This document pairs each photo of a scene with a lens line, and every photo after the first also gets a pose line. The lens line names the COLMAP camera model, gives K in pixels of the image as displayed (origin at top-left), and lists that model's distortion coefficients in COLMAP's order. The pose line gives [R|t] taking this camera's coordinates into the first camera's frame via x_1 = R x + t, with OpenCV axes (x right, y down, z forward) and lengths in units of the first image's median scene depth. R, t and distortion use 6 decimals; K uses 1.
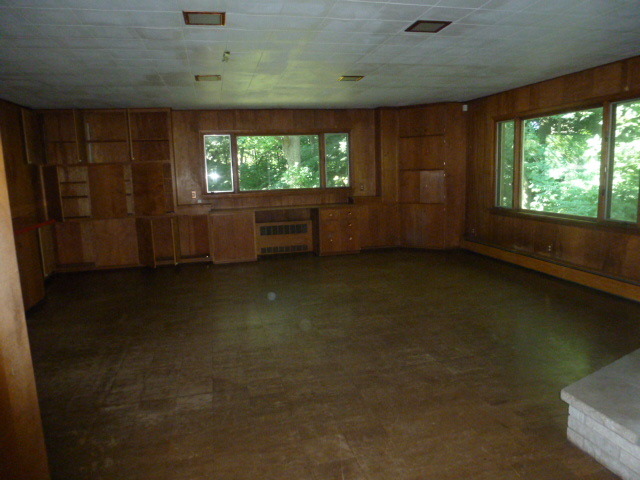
lens RADIAL K [[458.3, 0, 324.2], [0, 458.3, 241.7], [0, 0, 1]] dist [-0.045643, 0.002188]
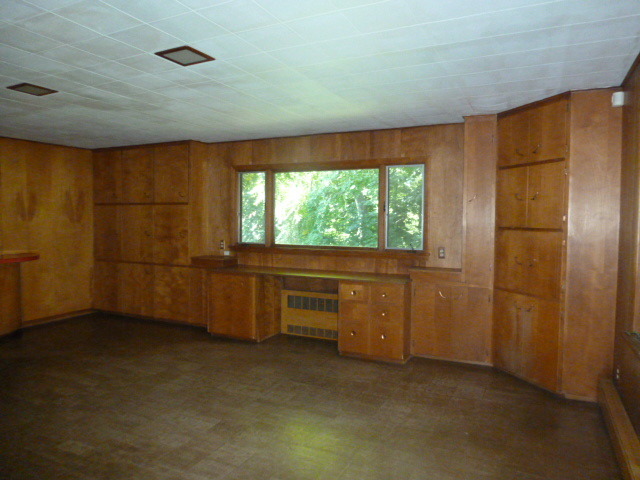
lens RADIAL K [[458.3, 0, 324.2], [0, 458.3, 241.7], [0, 0, 1]] dist [-0.045643, 0.002188]
pose [[0.781915, 0.071497, -0.619272, 0.418744], [-0.132859, 0.989691, -0.053489, -0.102814], [0.609063, 0.124099, 0.783352, 0.554181]]
